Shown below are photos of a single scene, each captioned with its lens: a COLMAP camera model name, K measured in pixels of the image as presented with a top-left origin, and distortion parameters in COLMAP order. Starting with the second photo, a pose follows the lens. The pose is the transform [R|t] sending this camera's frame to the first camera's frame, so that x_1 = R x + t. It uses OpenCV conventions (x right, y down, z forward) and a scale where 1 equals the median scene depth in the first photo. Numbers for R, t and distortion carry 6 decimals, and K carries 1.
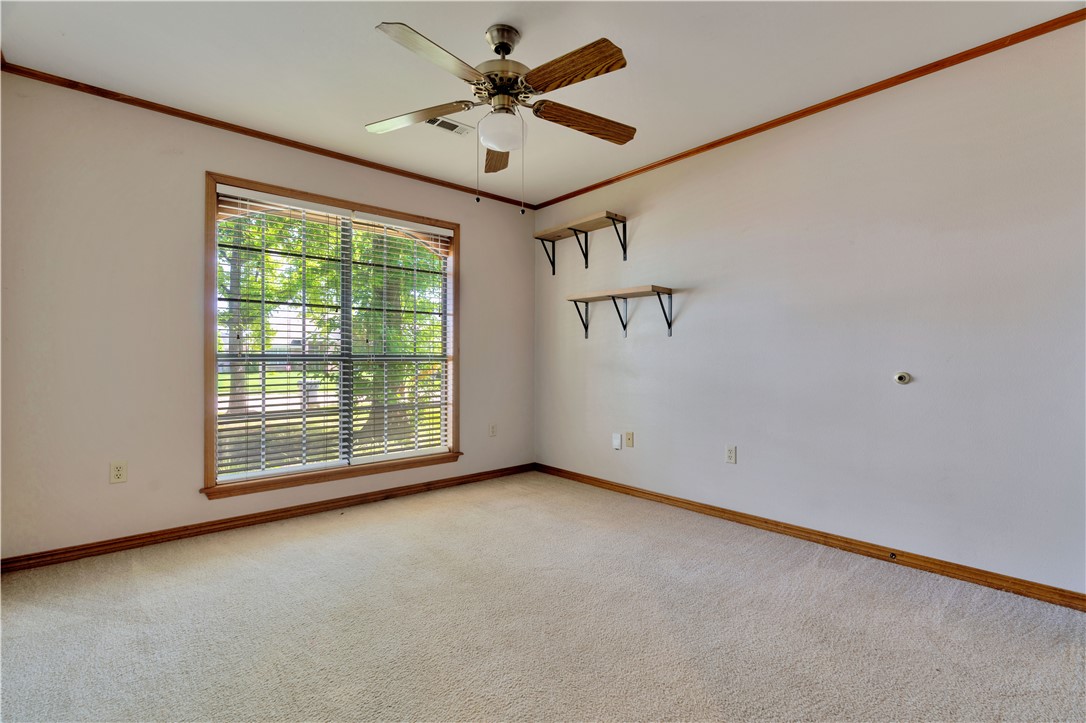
lens RADIAL K [[487.8, 0, 548.3], [0, 487.8, 363.0], [0, 0, 1]] dist [-0.008973, 0.000366]
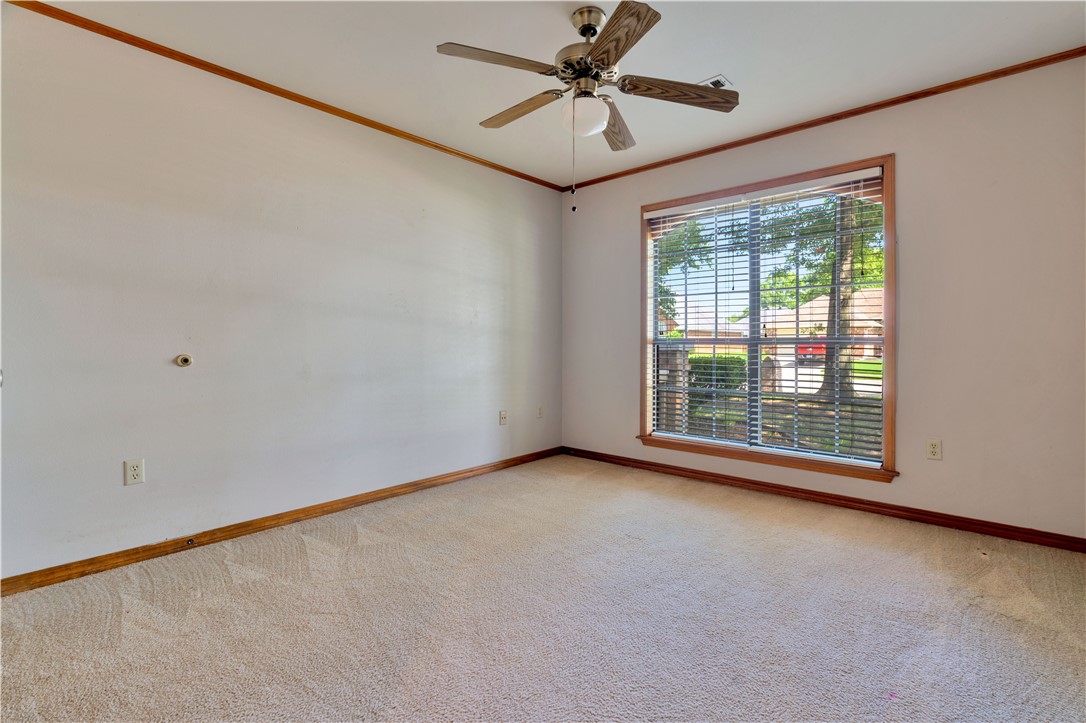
lens RADIAL K [[487.8, 0, 548.3], [0, 487.8, 363.0], [0, 0, 1]] dist [-0.008973, 0.000366]
pose [[0.130049, 0.040075, -0.990697, 0.623007], [-0.006676, 0.999196, 0.039543, -0.003814], [0.991485, 0.001471, 0.130212, 0.542967]]
